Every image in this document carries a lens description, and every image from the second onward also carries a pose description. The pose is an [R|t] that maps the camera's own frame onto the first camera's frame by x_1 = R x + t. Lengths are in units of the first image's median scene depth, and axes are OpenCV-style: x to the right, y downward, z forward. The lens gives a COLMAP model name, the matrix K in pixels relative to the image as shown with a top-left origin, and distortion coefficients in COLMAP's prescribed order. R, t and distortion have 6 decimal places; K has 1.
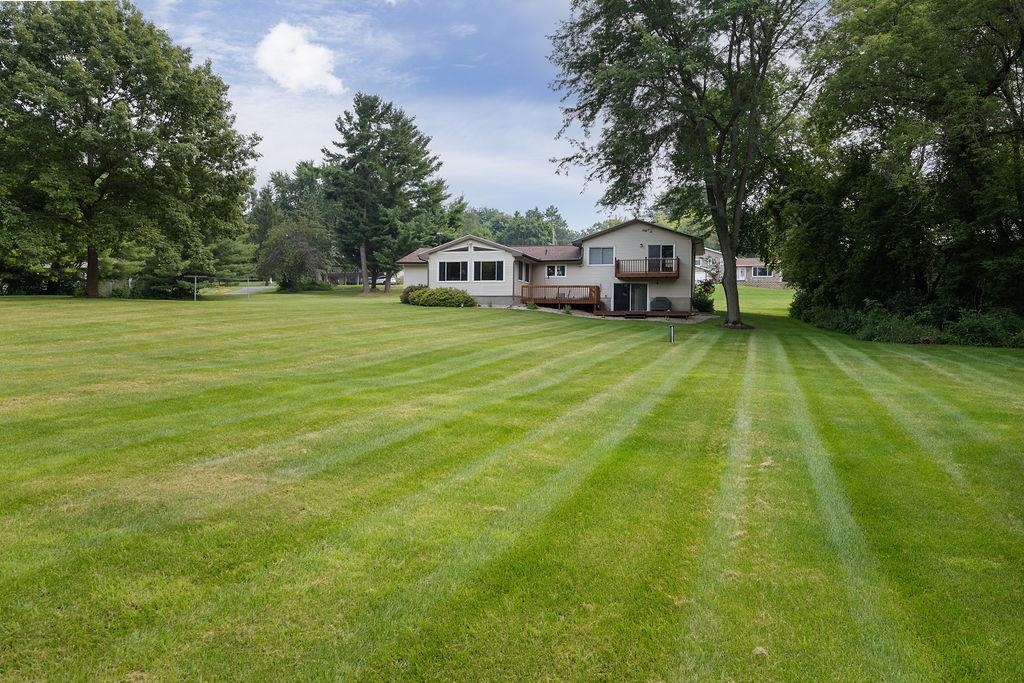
lens RADIAL K [[759.8, 0, 509.2], [0, 759.8, 343.4], [0, 0, 1]] dist [0.010355, -0.001586]
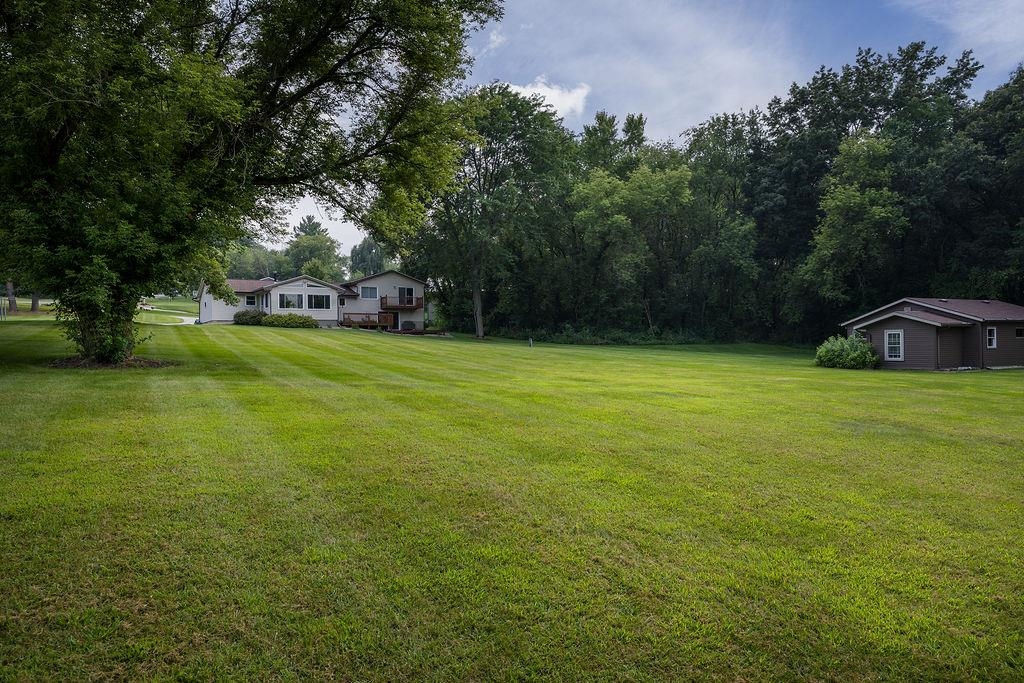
lens RADIAL K [[647.2, 0, 516.9], [0, 647.2, 343.2], [0, 0, 1]] dist [0.017345, 0.000911]
pose [[0.668980, -0.020048, 0.743010, -0.640198], [0.029092, 0.999576, 0.000777, -0.009542], [-0.742711, 0.021096, 0.669280, -0.063122]]
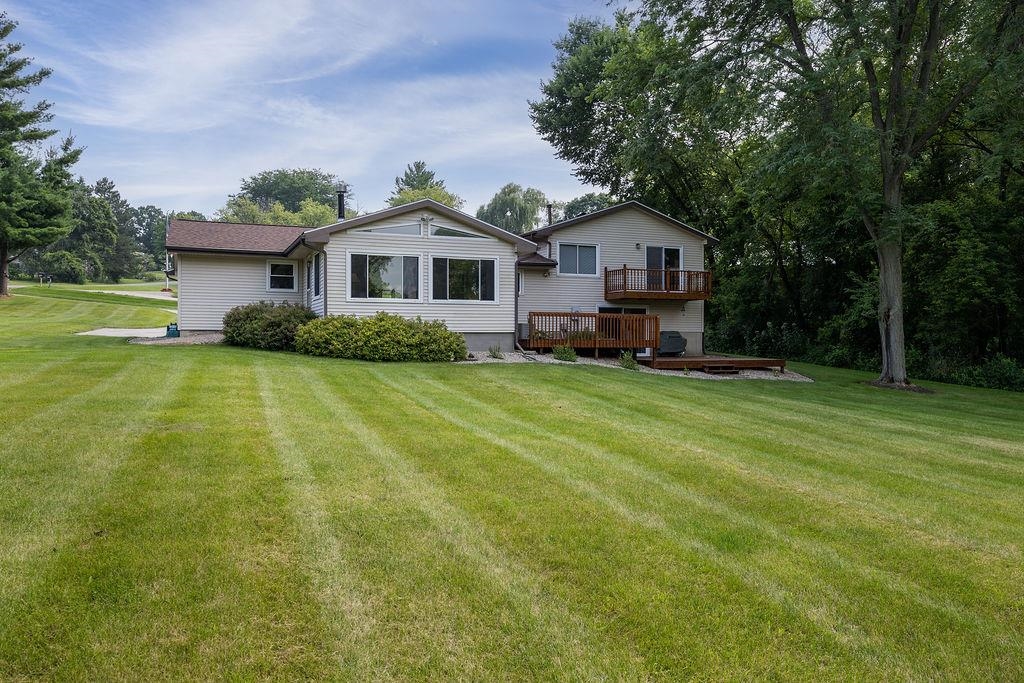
lens RADIAL K [[759.8, 0, 513.8], [0, 759.8, 337.3], [0, 0, 1]] dist [0.010355, -0.001586]
pose [[0.788294, -0.008184, 0.615245, -0.280067], [0.015712, 0.999853, -0.006831, -0.053298], [-0.615098, 0.015052, 0.788307, 0.581973]]
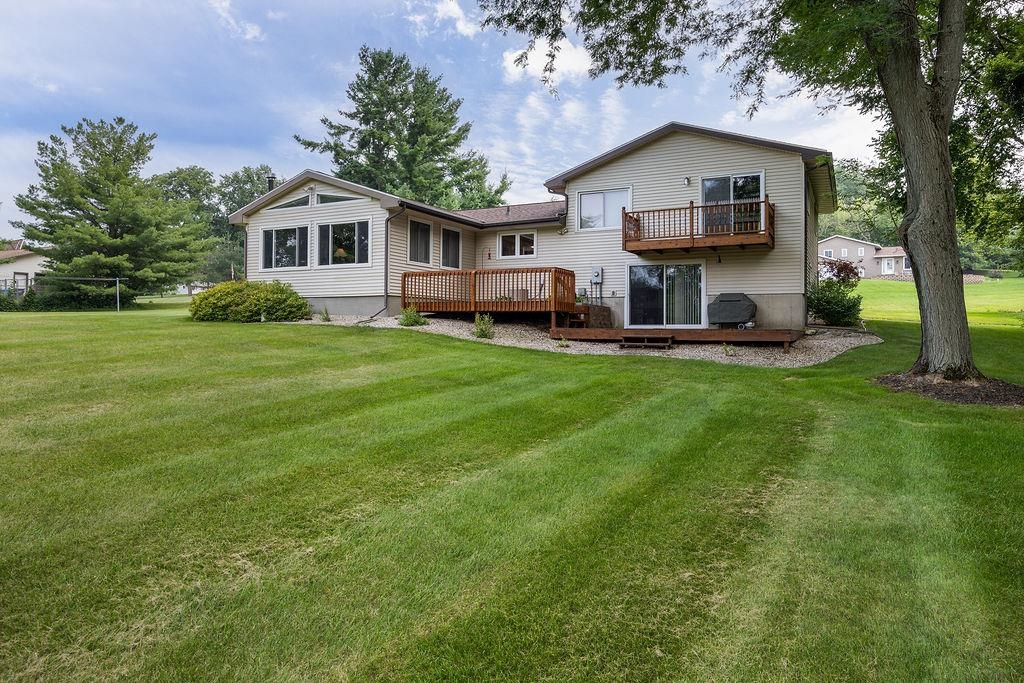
lens RADIAL K [[647.2, 0, 518.3], [0, 647.2, 332.5], [0, 0, 1]] dist [0.017345, 0.000911]
pose [[0.978623, -0.004371, -0.205616, 0.154293], [0.001416, 0.999894, -0.014514, -0.032601], [0.205657, 0.013913, 0.978525, 0.601190]]
